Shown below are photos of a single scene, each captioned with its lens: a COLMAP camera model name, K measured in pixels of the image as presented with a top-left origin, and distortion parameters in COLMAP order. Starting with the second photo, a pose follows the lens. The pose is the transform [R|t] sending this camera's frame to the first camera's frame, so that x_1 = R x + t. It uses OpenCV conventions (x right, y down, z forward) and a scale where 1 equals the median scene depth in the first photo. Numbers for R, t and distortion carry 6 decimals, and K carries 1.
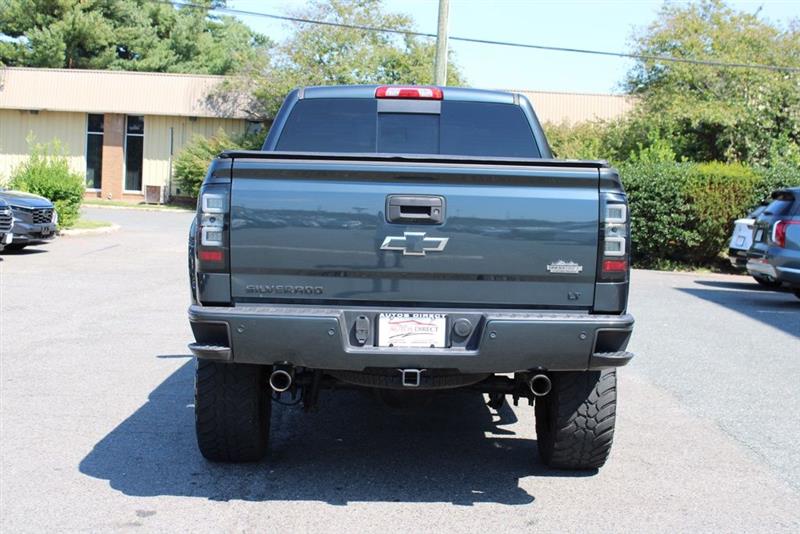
lens RADIAL K [[1200.9, 0, 400.0], [0, 1200.9, 267.0], [0, 0, 1]] dist [-0.039596, 0.027556]
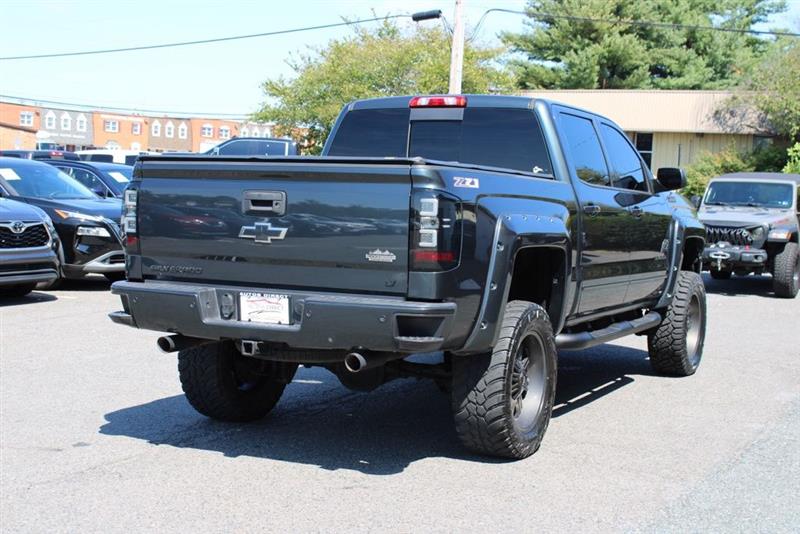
lens RADIAL K [[1200.9, 0, 400.0], [0, 1200.9, 267.0], [0, 0, 1]] dist [-0.039596, 0.027556]
pose [[0.880660, 0.027089, -0.472974, 0.663558], [-0.034618, 0.999375, -0.007219, 0.017111], [0.472483, 0.022731, 0.881047, 0.046514]]
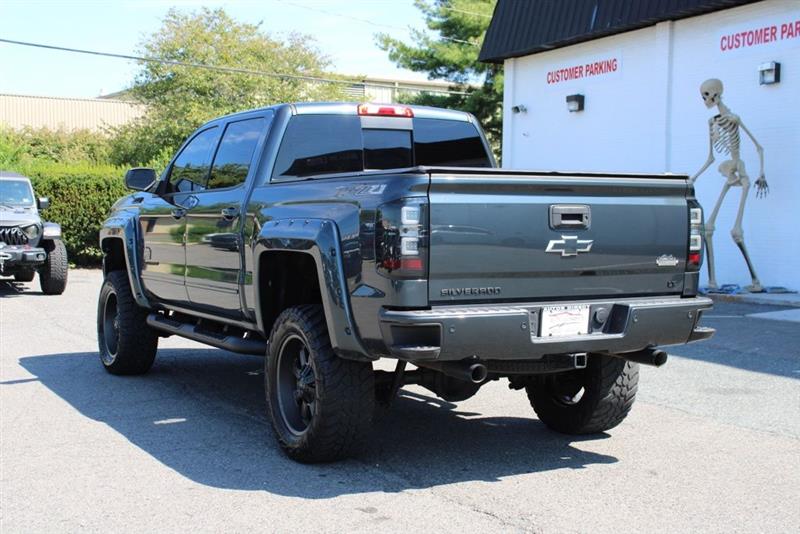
lens RADIAL K [[1200.9, 0, 400.0], [0, 1200.9, 267.0], [0, 0, 1]] dist [-0.039596, 0.027556]
pose [[0.885998, -0.044820, 0.461517, -0.661384], [0.046482, 0.998889, 0.007772, -0.015519], [-0.461353, 0.014566, 0.887097, 0.042622]]
